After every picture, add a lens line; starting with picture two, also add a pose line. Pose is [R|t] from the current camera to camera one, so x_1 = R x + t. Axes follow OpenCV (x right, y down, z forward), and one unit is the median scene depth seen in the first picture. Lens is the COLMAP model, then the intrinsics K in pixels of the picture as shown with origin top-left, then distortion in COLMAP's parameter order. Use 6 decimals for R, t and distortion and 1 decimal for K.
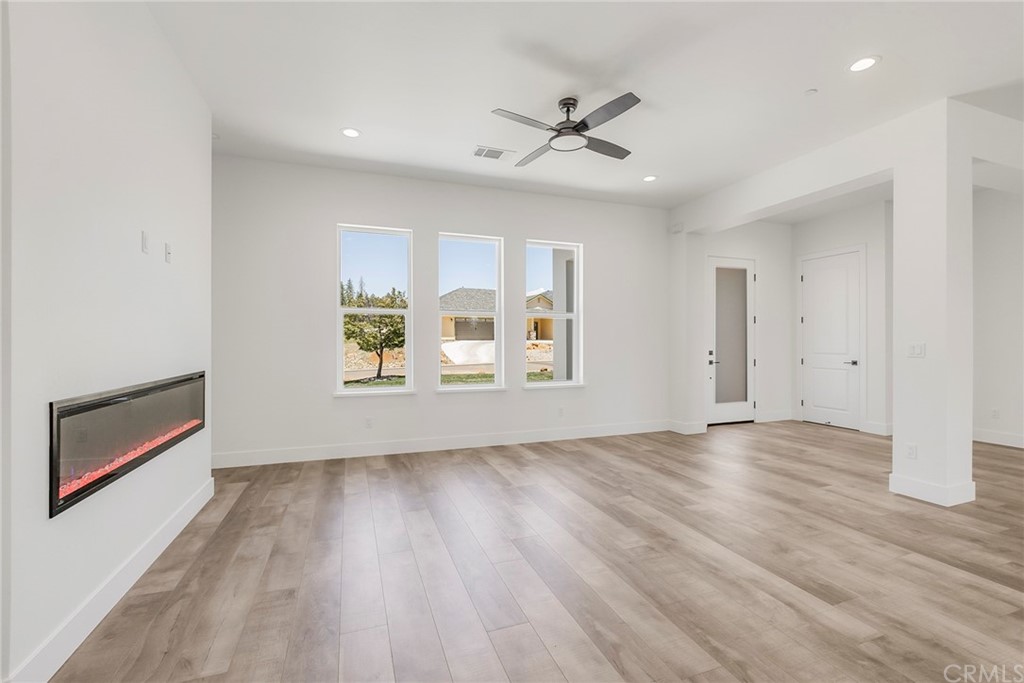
lens RADIAL K [[442.2, 0, 514.4], [0, 442.2, 344.3], [0, 0, 1]] dist [-0.002398, -0.000230]
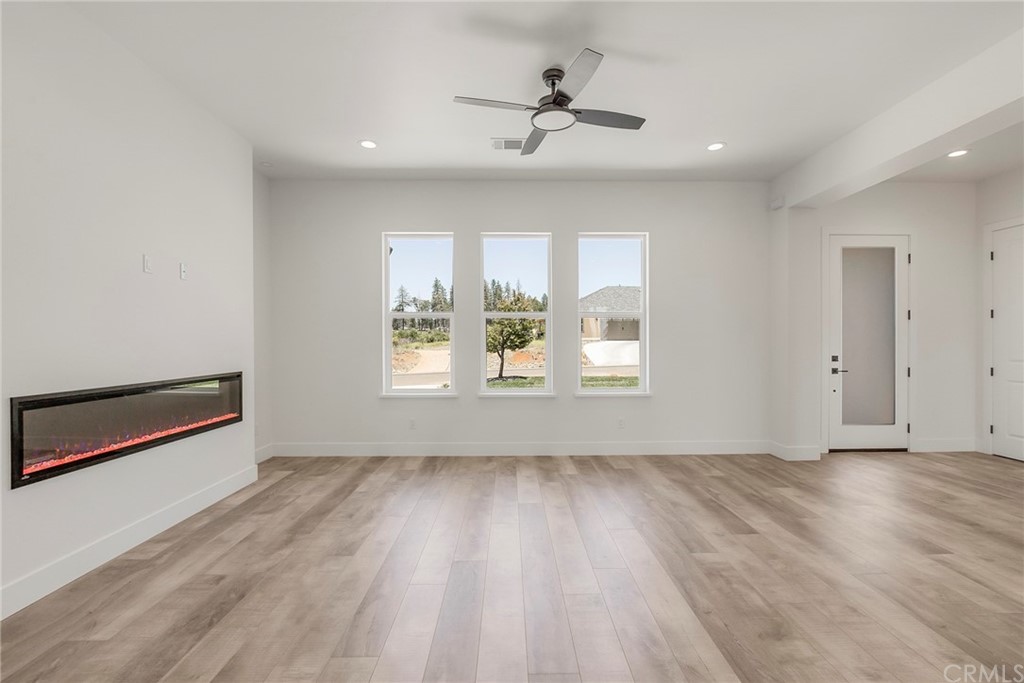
lens RADIAL K [[451.8, 0, 513.6], [0, 451.8, 347.4], [0, 0, 1]] dist [-0.005726, -0.000034]
pose [[0.943948, 0.002608, -0.330085, 0.248207], [-0.000631, 0.999981, 0.006097, -0.007184], [0.330094, -0.005547, 0.943932, 0.089637]]
